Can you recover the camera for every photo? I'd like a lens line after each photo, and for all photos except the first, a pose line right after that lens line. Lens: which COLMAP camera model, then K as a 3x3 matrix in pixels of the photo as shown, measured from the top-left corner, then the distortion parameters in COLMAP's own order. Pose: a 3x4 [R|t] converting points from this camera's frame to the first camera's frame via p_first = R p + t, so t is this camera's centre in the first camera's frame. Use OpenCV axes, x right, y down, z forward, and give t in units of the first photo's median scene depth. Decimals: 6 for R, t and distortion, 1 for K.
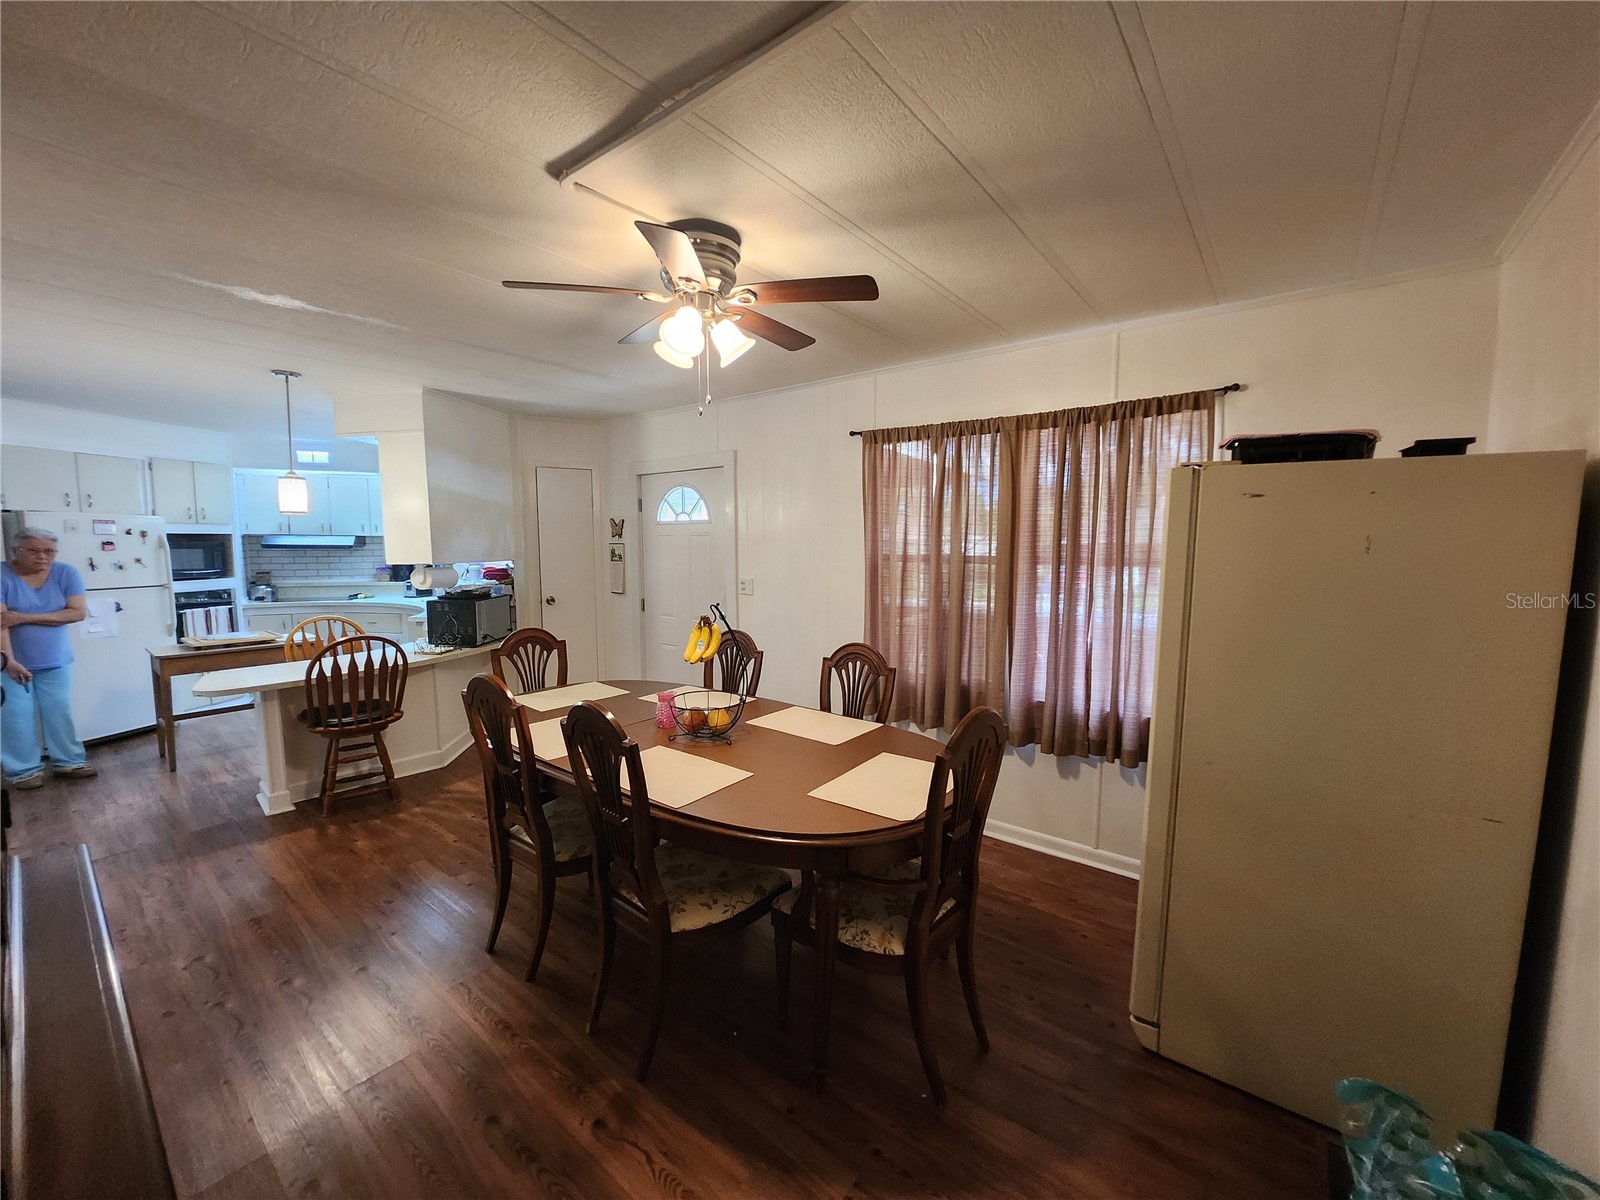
lens RADIAL K [[639.9, 0, 791.2], [0, 639.9, 598.4], [0, 0, 1]] dist [-0.023562, 0.002726]
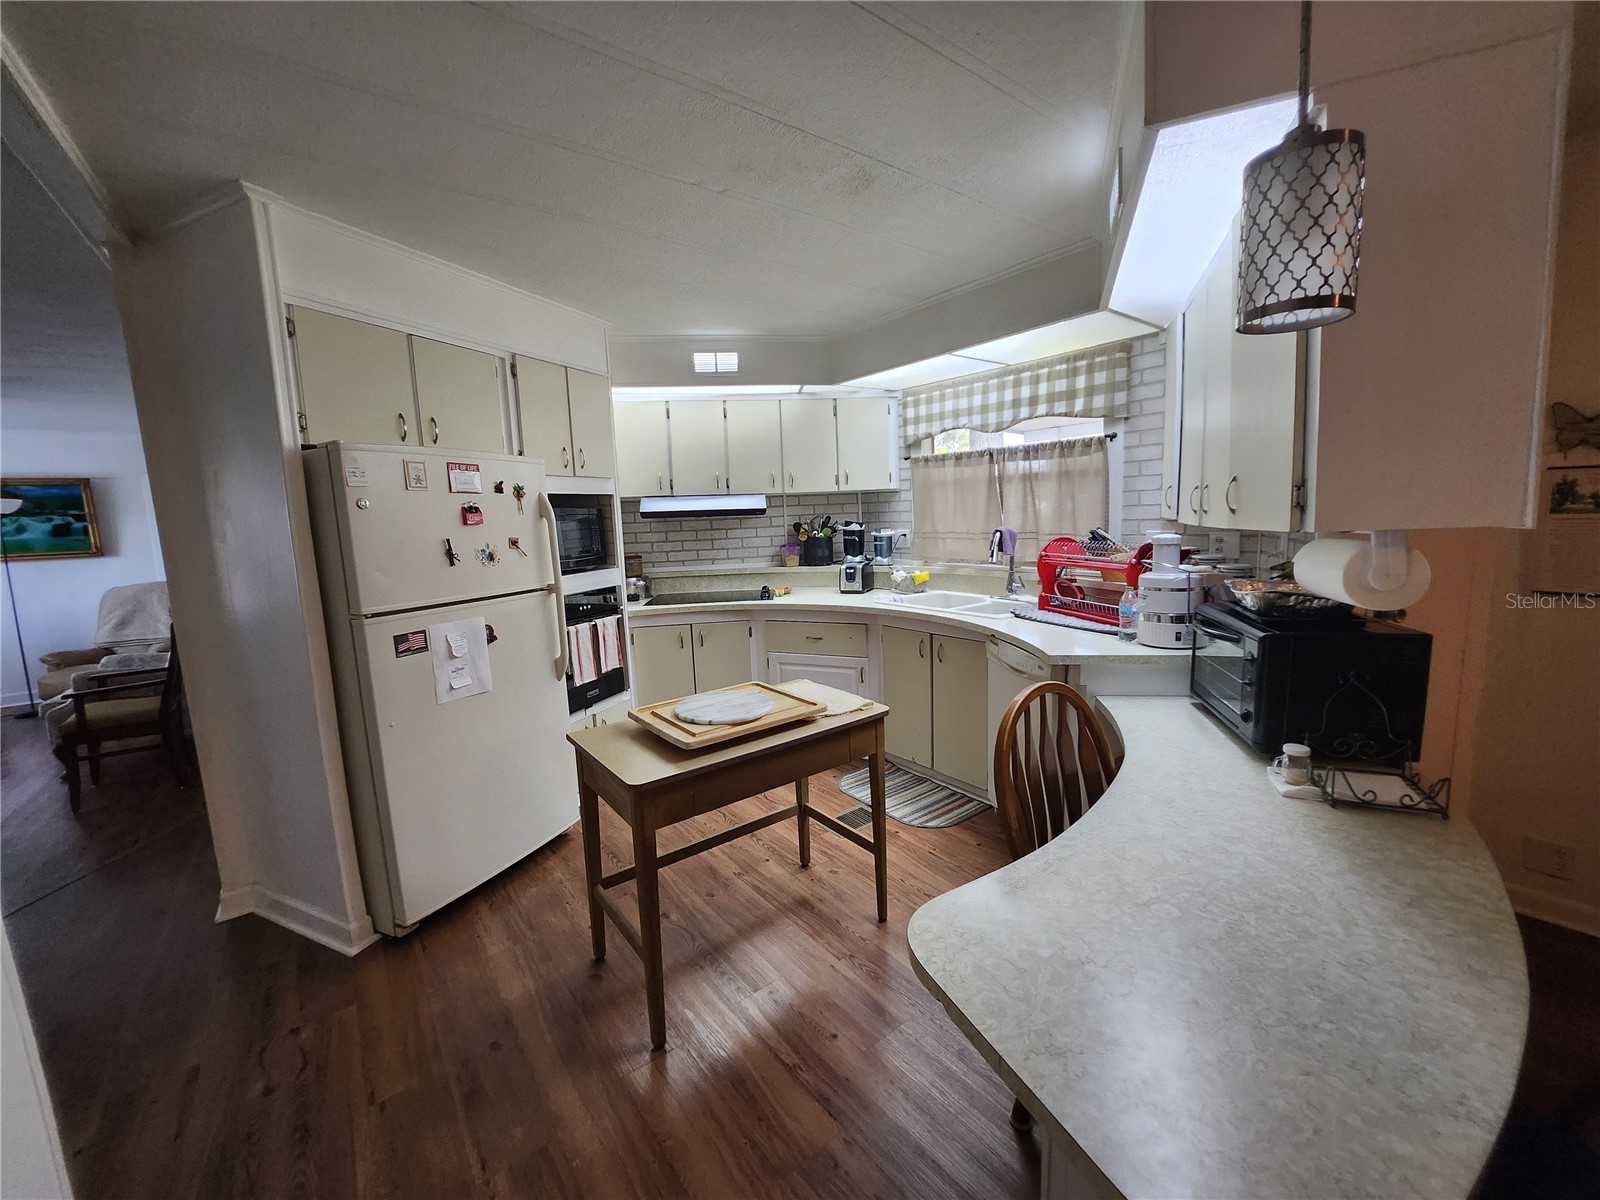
lens RADIAL K [[639.9, 0, 802.2], [0, 639.9, 600.5], [0, 0, 1]] dist [-0.023562, 0.002726]
pose [[0.968665, -0.006384, -0.248287, -0.638624], [0.019099, 0.998624, 0.048838, -0.031793], [0.247634, -0.052050, 0.967454, 0.510141]]
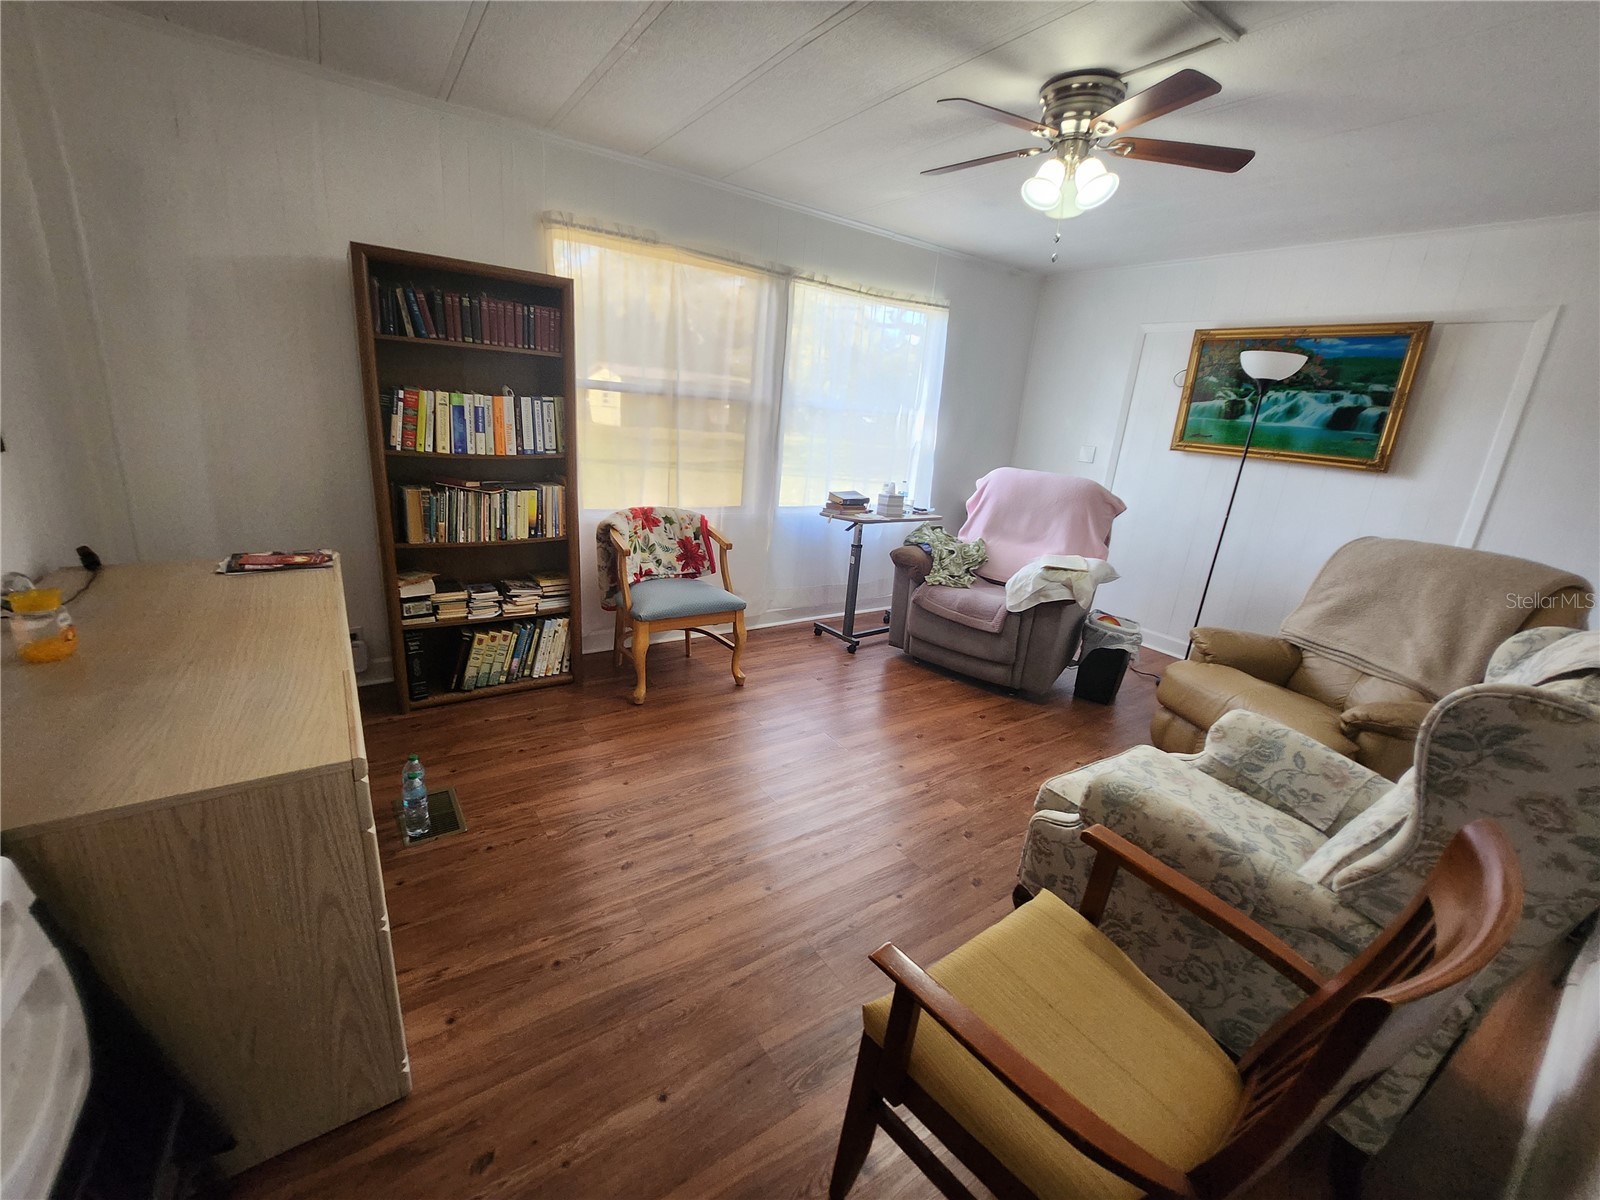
lens RADIAL K [[639.9, 0, 787.2], [0, 639.9, 604.0], [0, 0, 1]] dist [-0.023562, 0.002726]
pose [[-0.300327, 0.258547, -0.918127, -1.412059], [-0.158863, 0.935559, 0.315422, -0.063234], [0.940514, 0.240586, -0.239900, 0.943201]]
